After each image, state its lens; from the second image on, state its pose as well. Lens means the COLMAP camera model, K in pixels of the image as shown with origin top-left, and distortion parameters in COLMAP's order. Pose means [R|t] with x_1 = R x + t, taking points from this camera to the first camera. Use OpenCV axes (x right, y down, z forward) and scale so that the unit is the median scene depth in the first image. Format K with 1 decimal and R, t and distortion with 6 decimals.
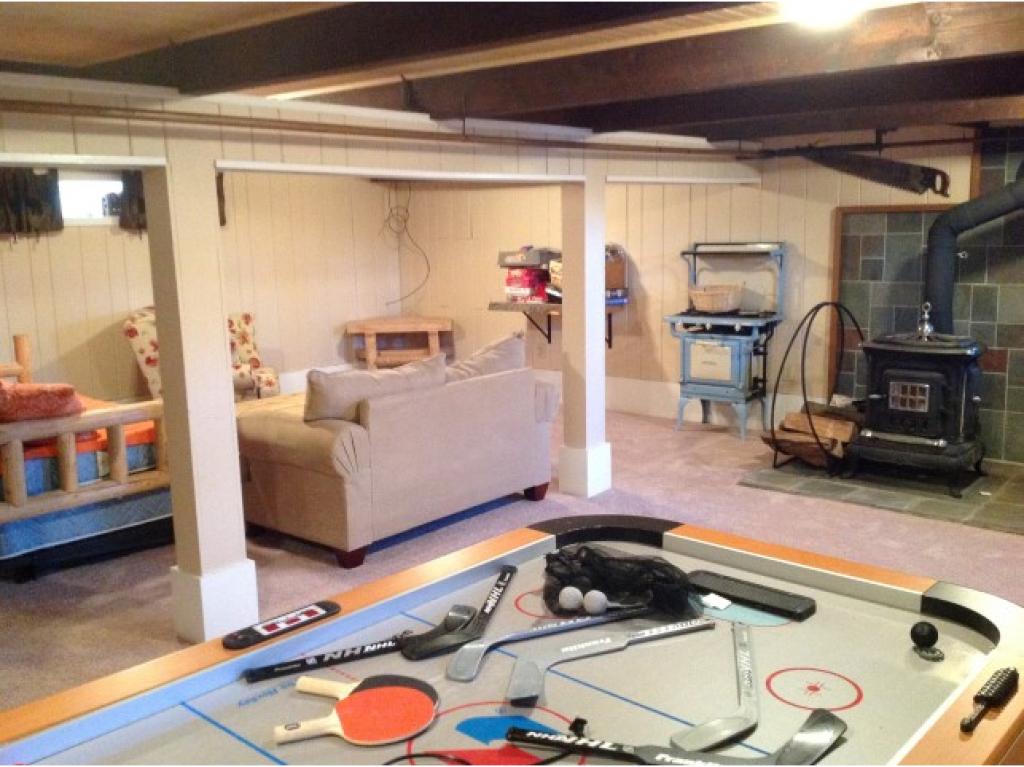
lens RADIAL K [[964.6, 0, 501.5], [0, 964.6, 393.2], [0, 0, 1]] dist [0.199253, -0.450115]
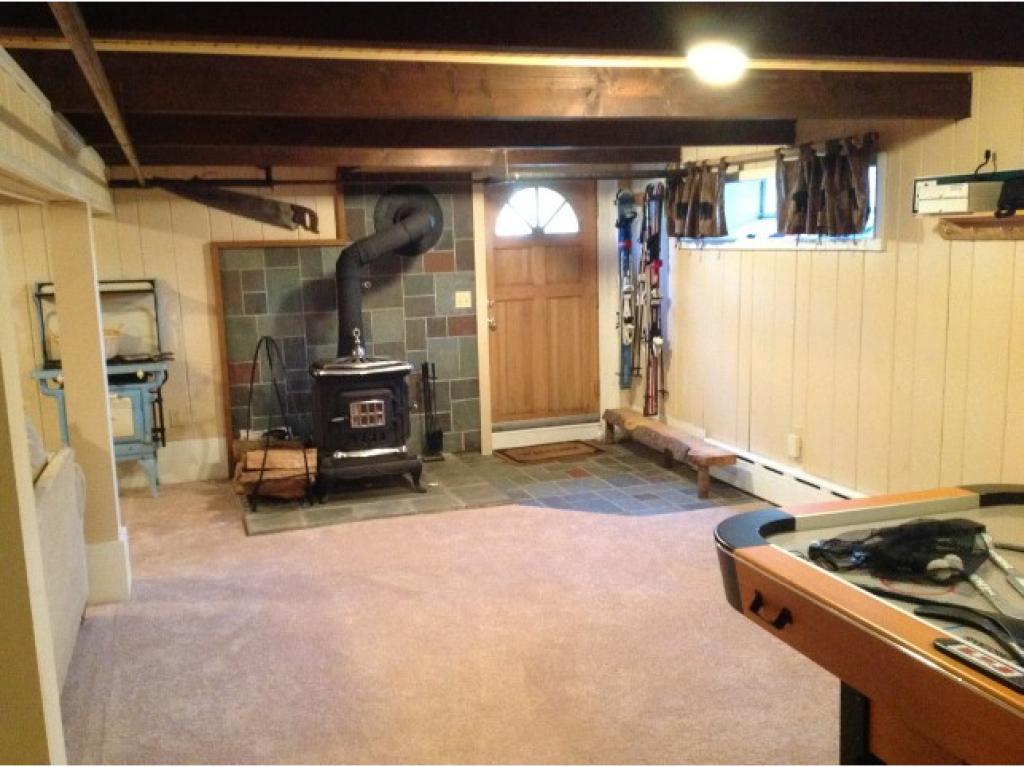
lens RADIAL K [[964.6, 0, 501.5], [0, 964.6, 393.2], [0, 0, 1]] dist [0.199253, -0.450115]
pose [[0.512555, -0.129062, 0.848899, -0.383774], [0.167350, 0.984696, 0.048664, -0.042497], [-0.842188, 0.117120, 0.526309, 0.276935]]
